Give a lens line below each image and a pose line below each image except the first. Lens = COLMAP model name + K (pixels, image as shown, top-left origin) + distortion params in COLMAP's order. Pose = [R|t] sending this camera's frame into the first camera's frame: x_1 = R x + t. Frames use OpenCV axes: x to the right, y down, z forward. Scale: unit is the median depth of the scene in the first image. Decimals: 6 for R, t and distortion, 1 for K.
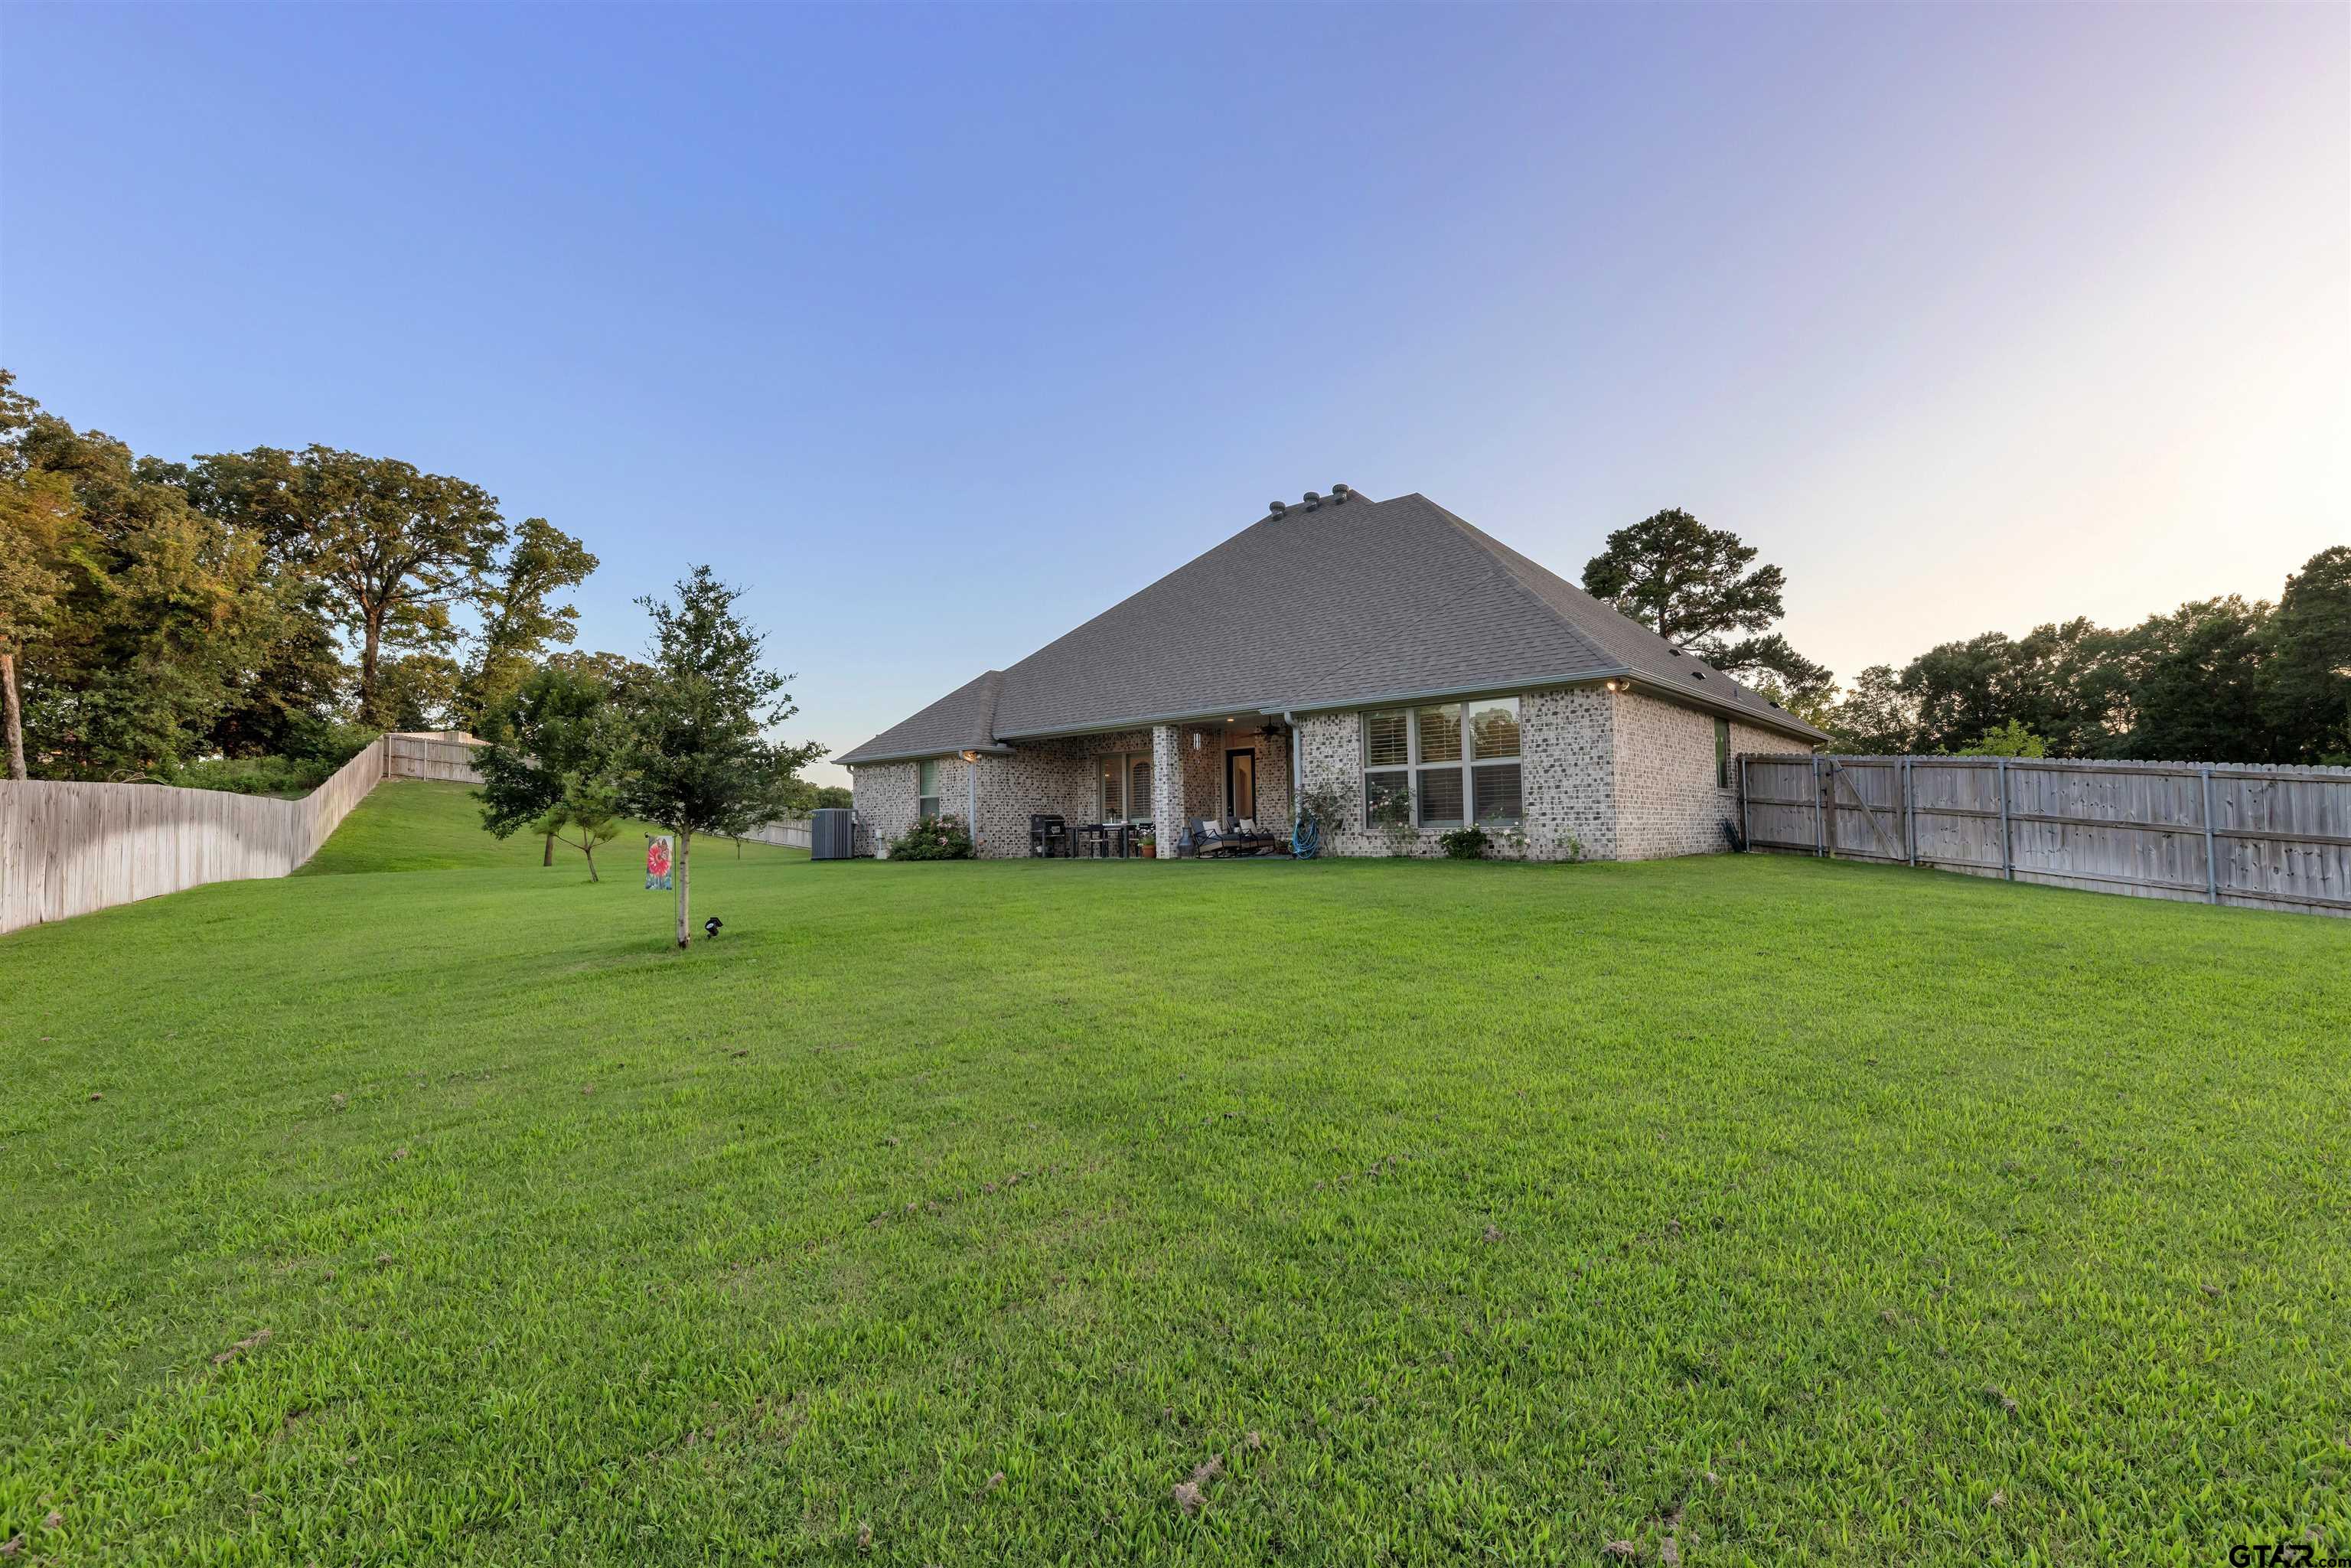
lens RADIAL K [[1083.4, 0, 1176.1], [0, 1083.4, 783.8], [0, 0, 1]] dist [0.000003, 0.000000]
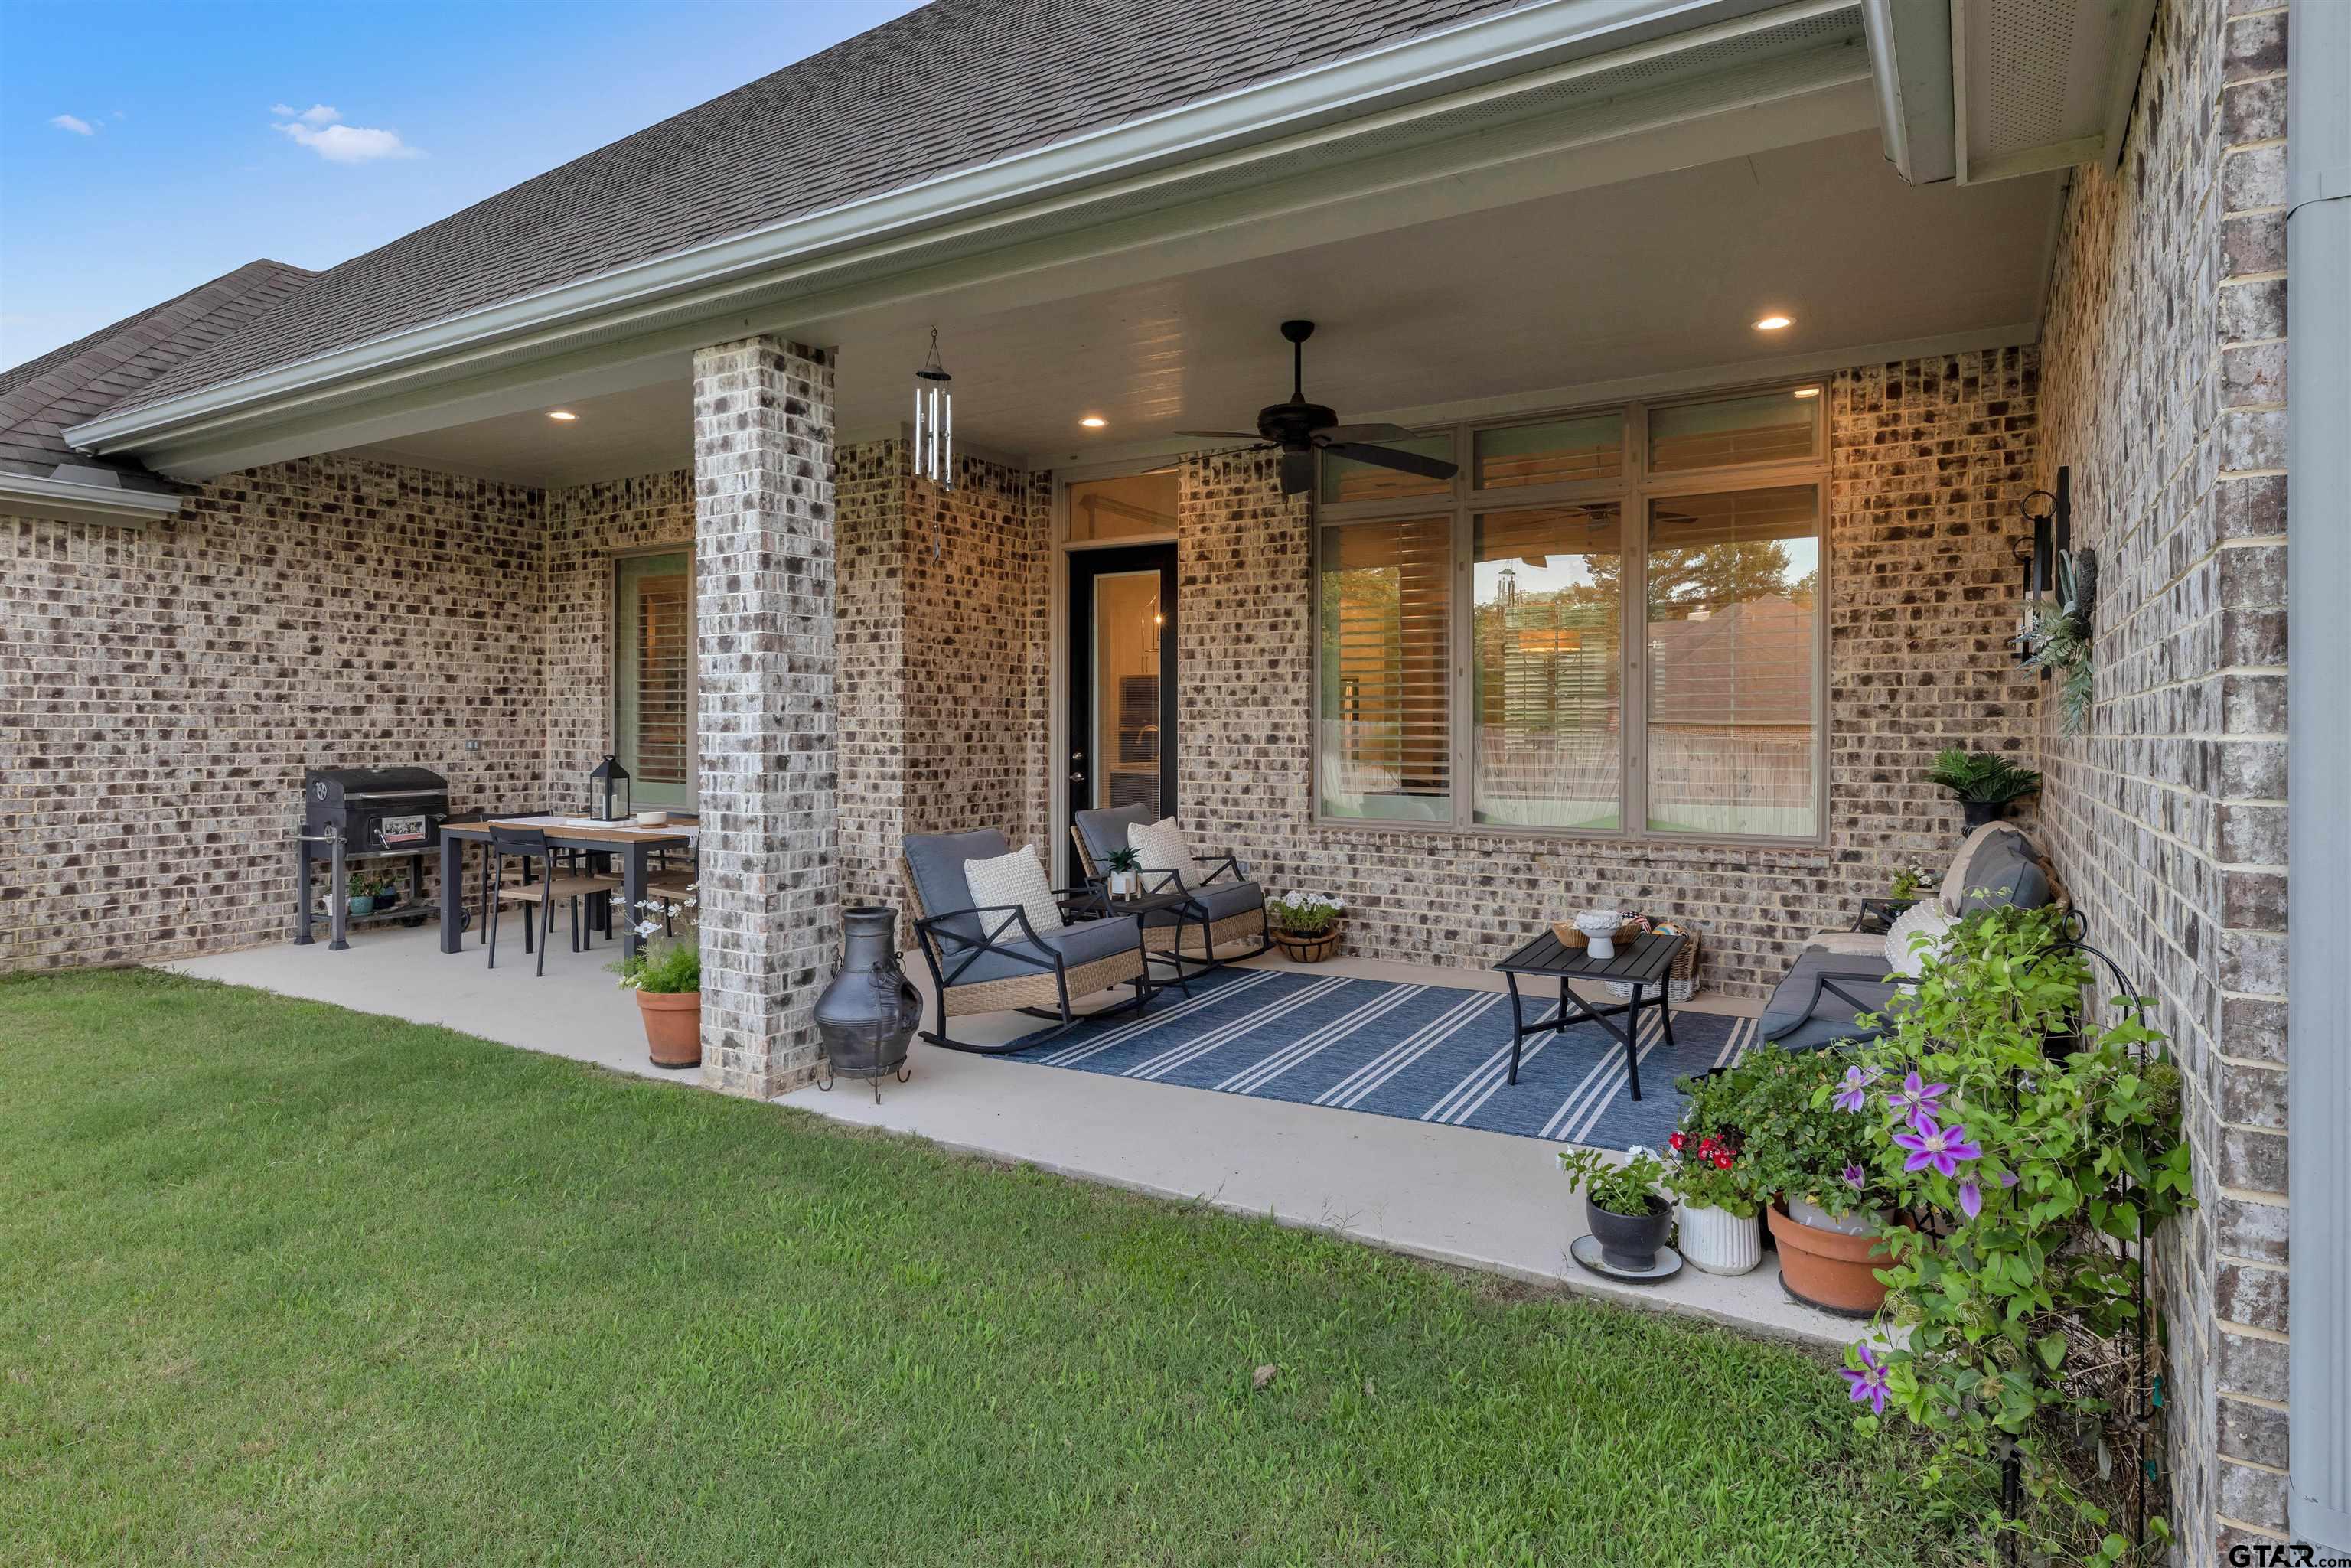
lens RADIAL K [[1286.0, 0, 1178.6], [0, 1286.0, 775.0], [0, 0, 1]] dist [0.003226, 0.000521]
pose [[0.987627, 0.017059, 0.155891, 0.024234], [-0.030270, 0.996109, 0.082765, -0.001917], [-0.153873, -0.086460, 0.984301, 0.685561]]
